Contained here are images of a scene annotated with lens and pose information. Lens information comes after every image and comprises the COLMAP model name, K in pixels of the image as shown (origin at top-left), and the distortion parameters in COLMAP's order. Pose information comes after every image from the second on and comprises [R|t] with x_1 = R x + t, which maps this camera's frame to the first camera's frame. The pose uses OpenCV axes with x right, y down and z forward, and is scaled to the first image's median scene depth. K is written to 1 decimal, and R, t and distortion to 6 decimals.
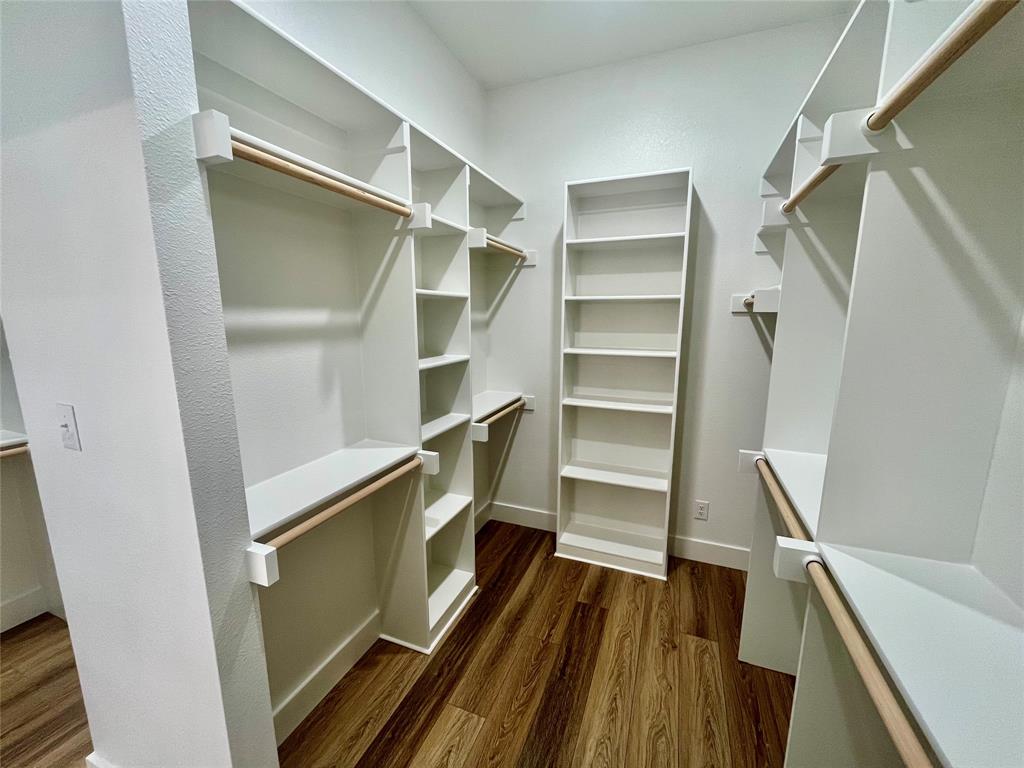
lens RADIAL K [[413.0, 0, 508.8], [0, 413.0, 380.9], [0, 0, 1]] dist [-0.000399, -0.001486]
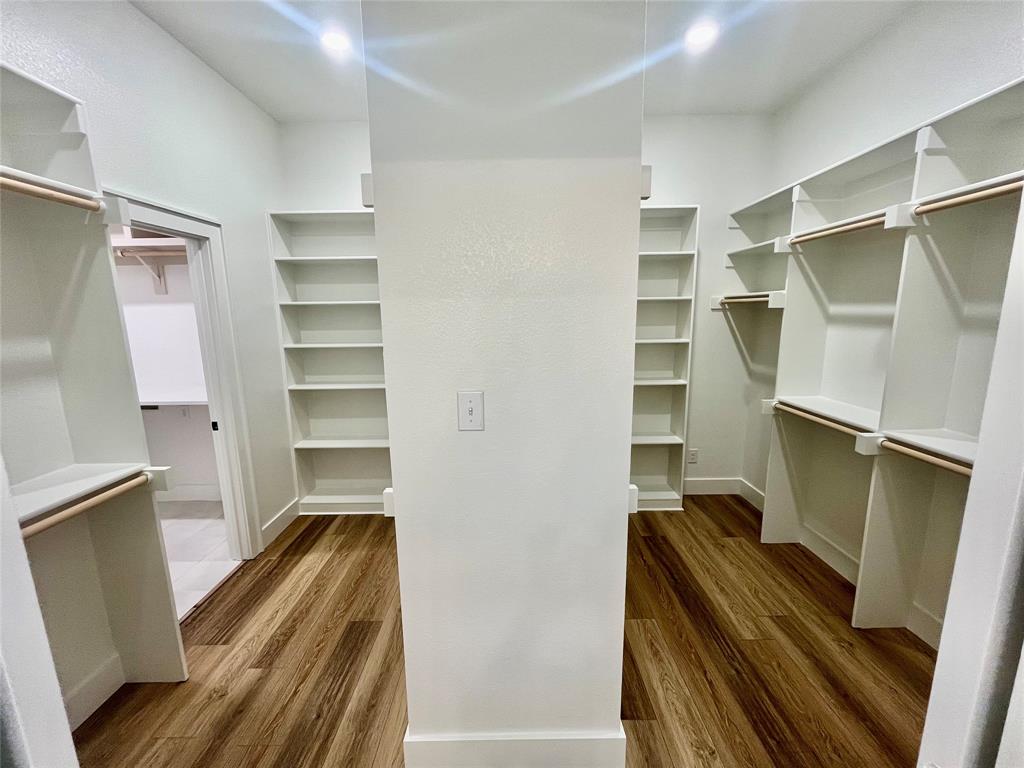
lens RADIAL K [[413.0, 0, 508.5], [0, 413.0, 381.0], [0, 0, 1]] dist [-0.000399, -0.001486]
pose [[0.928210, -0.073820, 0.364659, -0.716856], [0.074693, 0.997138, 0.011731, 0.009909], [-0.364481, 0.016349, 0.931067, -0.053046]]
